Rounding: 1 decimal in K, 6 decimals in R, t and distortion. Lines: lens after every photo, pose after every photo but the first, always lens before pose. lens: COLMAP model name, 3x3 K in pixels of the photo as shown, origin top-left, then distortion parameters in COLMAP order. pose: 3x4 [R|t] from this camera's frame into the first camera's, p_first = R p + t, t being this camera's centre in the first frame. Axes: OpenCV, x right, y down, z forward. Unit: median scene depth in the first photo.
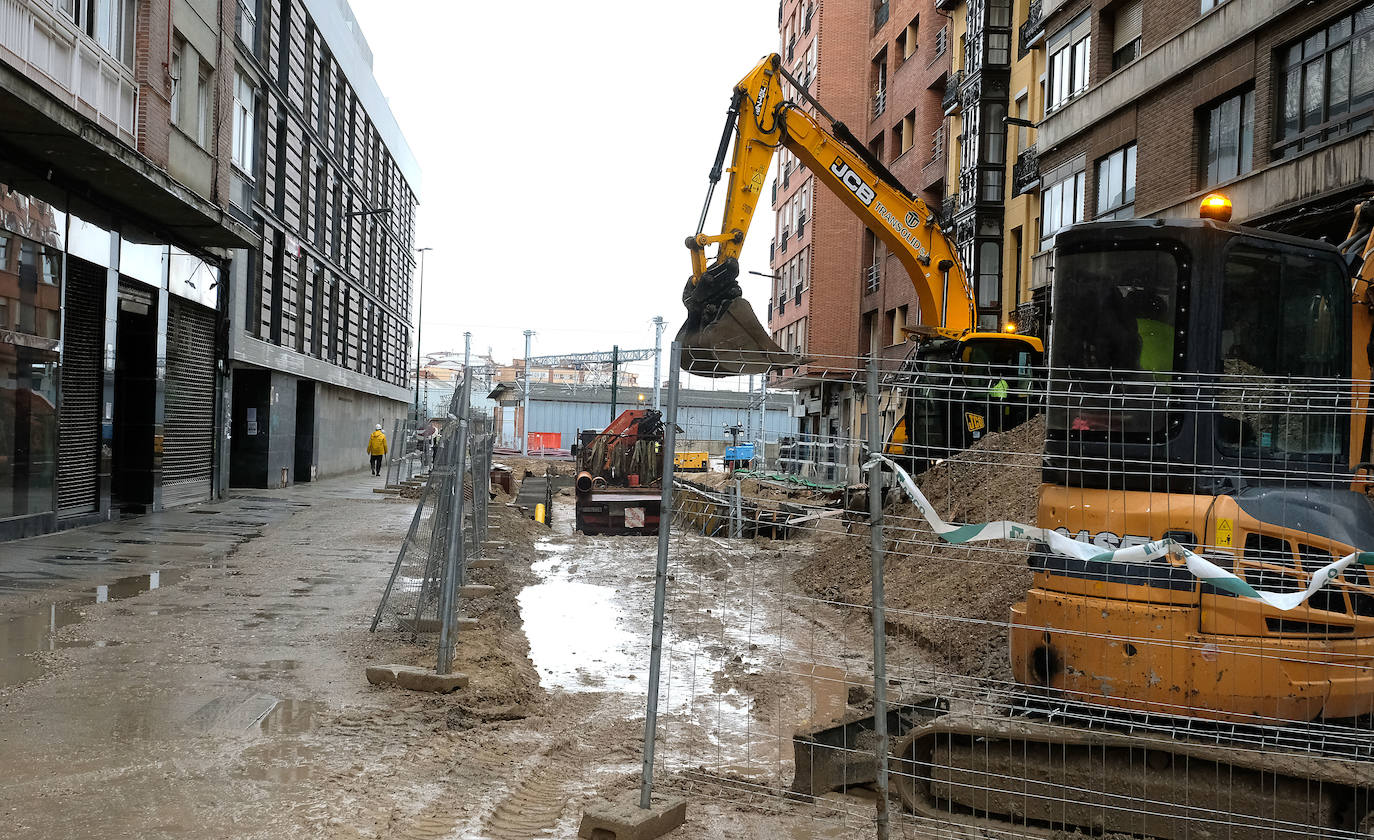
lens RADIAL K [[1738.9, 0, 674.9], [0, 1738.9, 428.3], [0, 0, 1]] dist [0.167701, 0.000000]
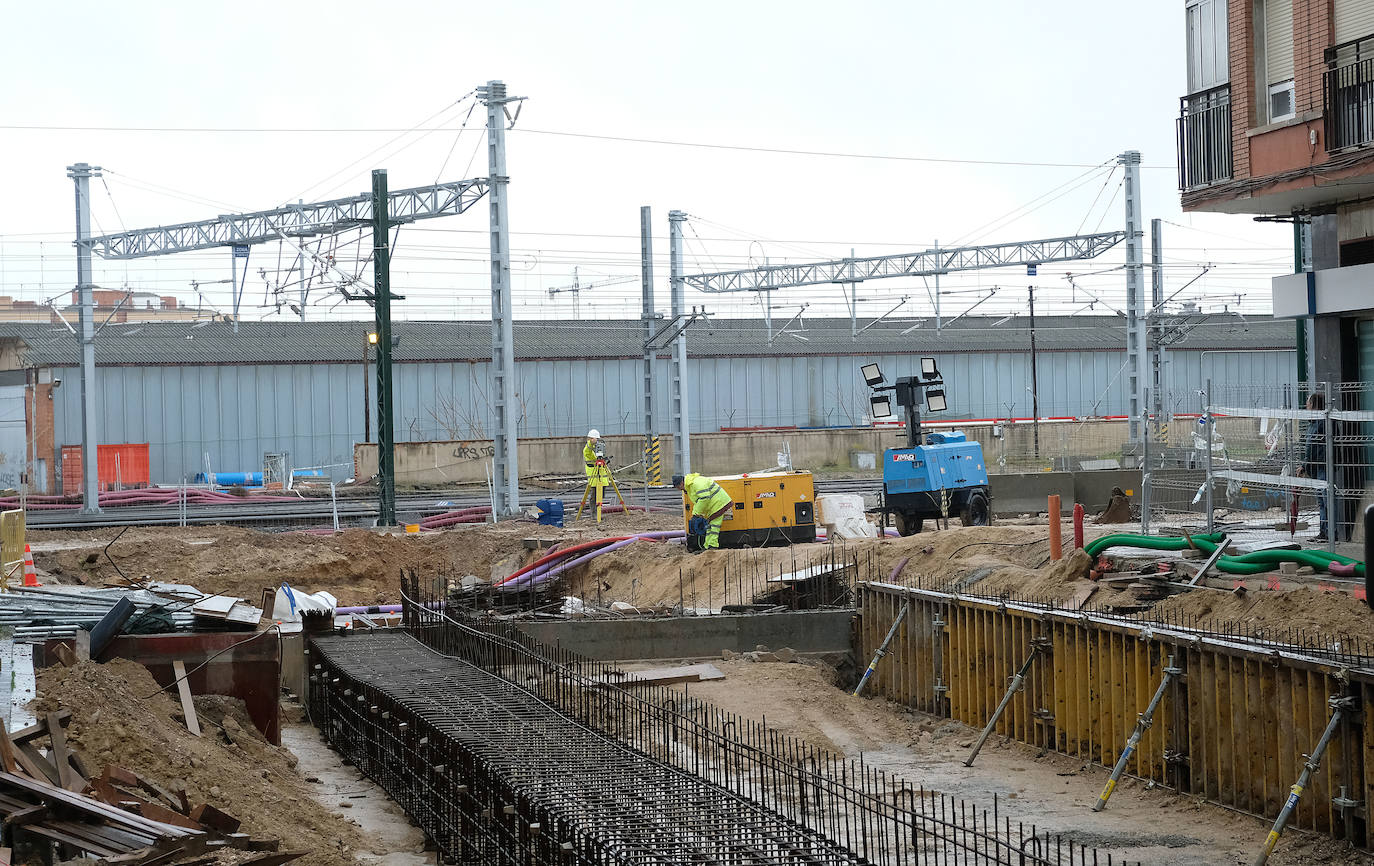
lens RADIAL K [[3280.0, 0, 694.4], [0, 3280.0, 438.3], [0, 0, 1]] dist [0.356265, 0.000000]
pose [[0.990673, -0.061218, 0.121739, -0.054314], [0.060019, 0.998106, 0.013495, -0.000628], [-0.122334, -0.006062, 0.992470, 0.351600]]
